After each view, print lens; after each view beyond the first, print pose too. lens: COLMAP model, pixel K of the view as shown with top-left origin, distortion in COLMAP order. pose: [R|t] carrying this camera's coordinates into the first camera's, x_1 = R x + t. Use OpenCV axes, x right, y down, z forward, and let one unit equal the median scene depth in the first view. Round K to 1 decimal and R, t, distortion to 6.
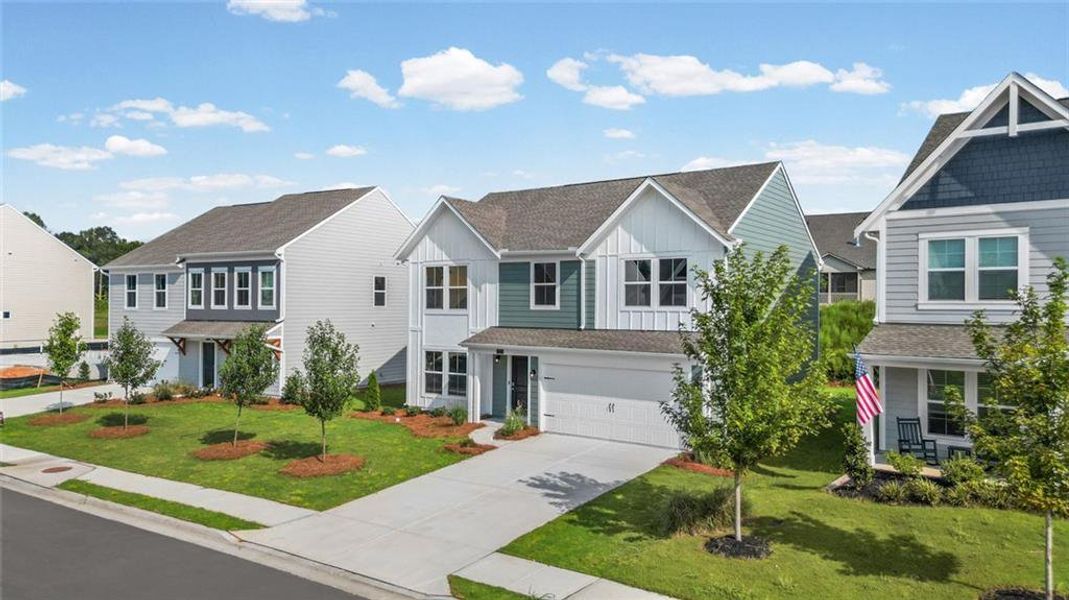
lens RADIAL K [[713.3, 0, 536.9], [0, 713.3, 295.1], [0, 0, 1]] dist [0.065100, 0.000030]
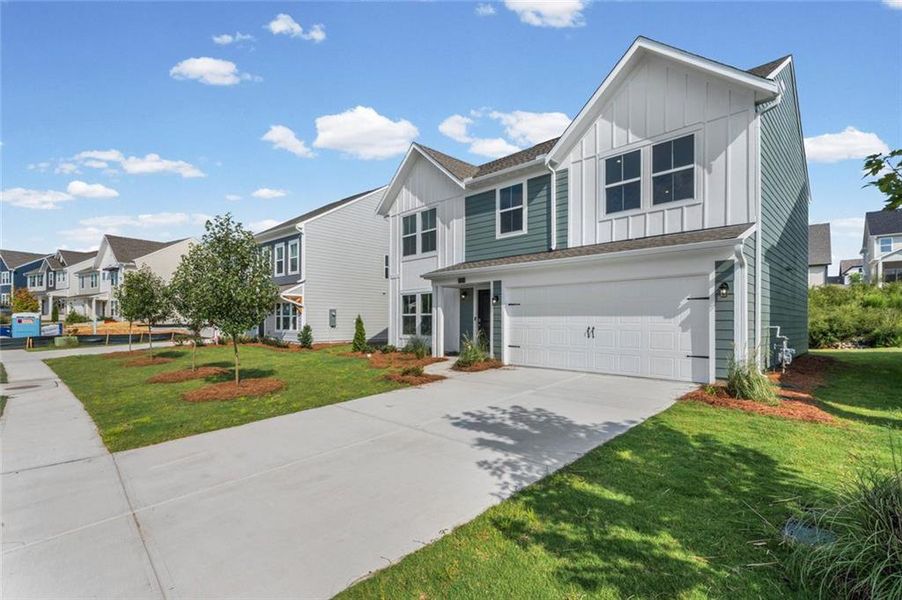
lens RADIAL K [[414.8, 0, 444.2], [0, 414.8, 319.7], [0, 0, 1]] dist [-0.010332, 0.000296]
pose [[0.979905, -0.003449, -0.199437, 0.033122], [0.006215, 0.999893, 0.013247, 0.121435], [0.199370, -0.014220, 0.979821, 0.461404]]
